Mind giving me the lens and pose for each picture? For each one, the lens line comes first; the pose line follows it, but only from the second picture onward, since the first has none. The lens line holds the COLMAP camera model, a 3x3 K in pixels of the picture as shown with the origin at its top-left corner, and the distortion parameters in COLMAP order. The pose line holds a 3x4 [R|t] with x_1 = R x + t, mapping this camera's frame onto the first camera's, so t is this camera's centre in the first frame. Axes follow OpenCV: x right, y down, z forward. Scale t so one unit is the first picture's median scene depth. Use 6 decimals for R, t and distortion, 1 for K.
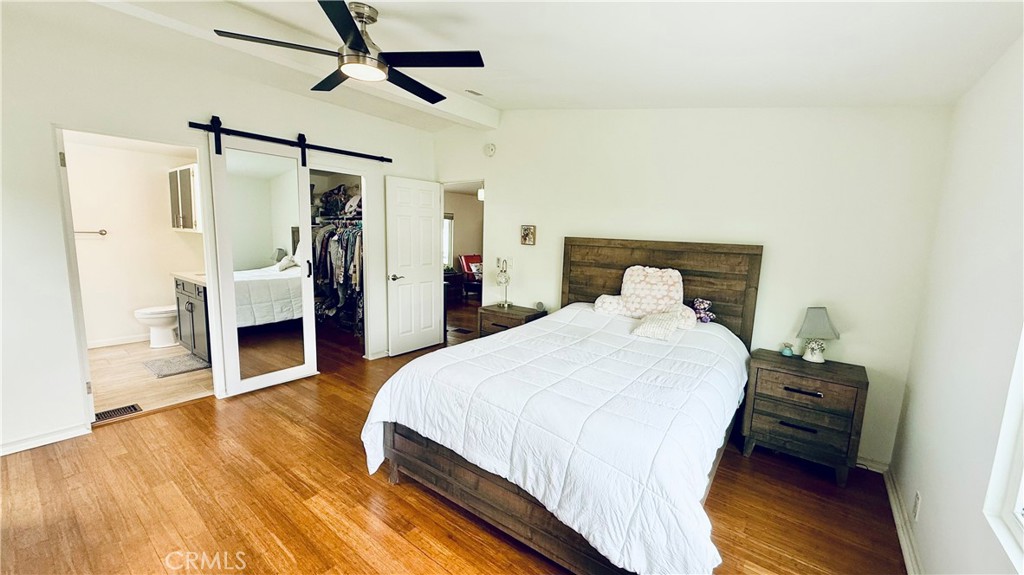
lens RADIAL K [[401.2, 0, 512.4], [0, 401.2, 286.9], [0, 0, 1]] dist [-0.001151, -0.000177]
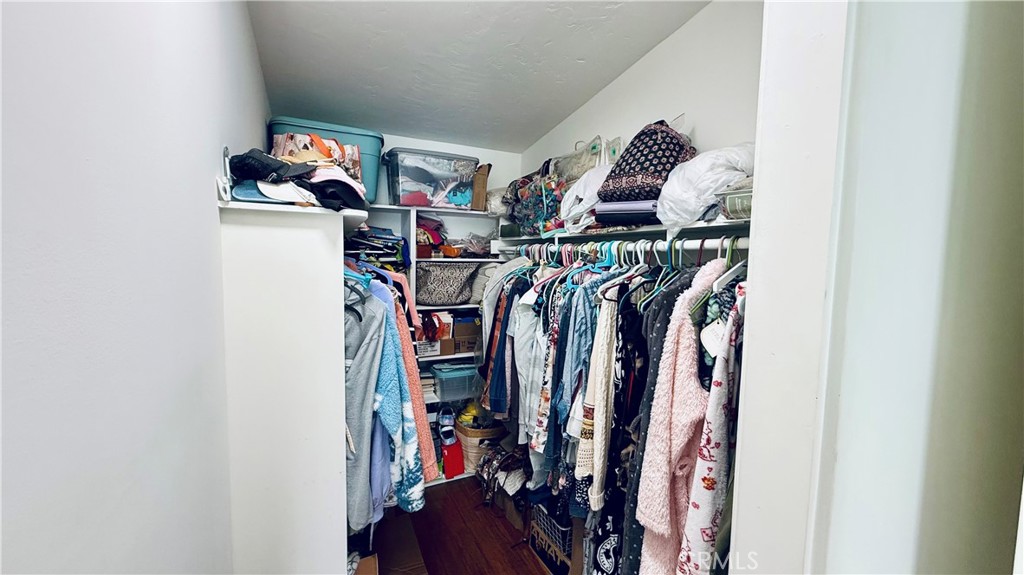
lens RADIAL K [[401.2, 0, 512.5], [0, 401.2, 286.1], [0, 0, 1]] dist [-0.001151, -0.000177]
pose [[0.893381, 0.020038, -0.448852, -0.300937], [-0.050714, 0.997118, -0.056424, -0.110736], [0.446428, 0.073172, 0.891823, 0.688154]]
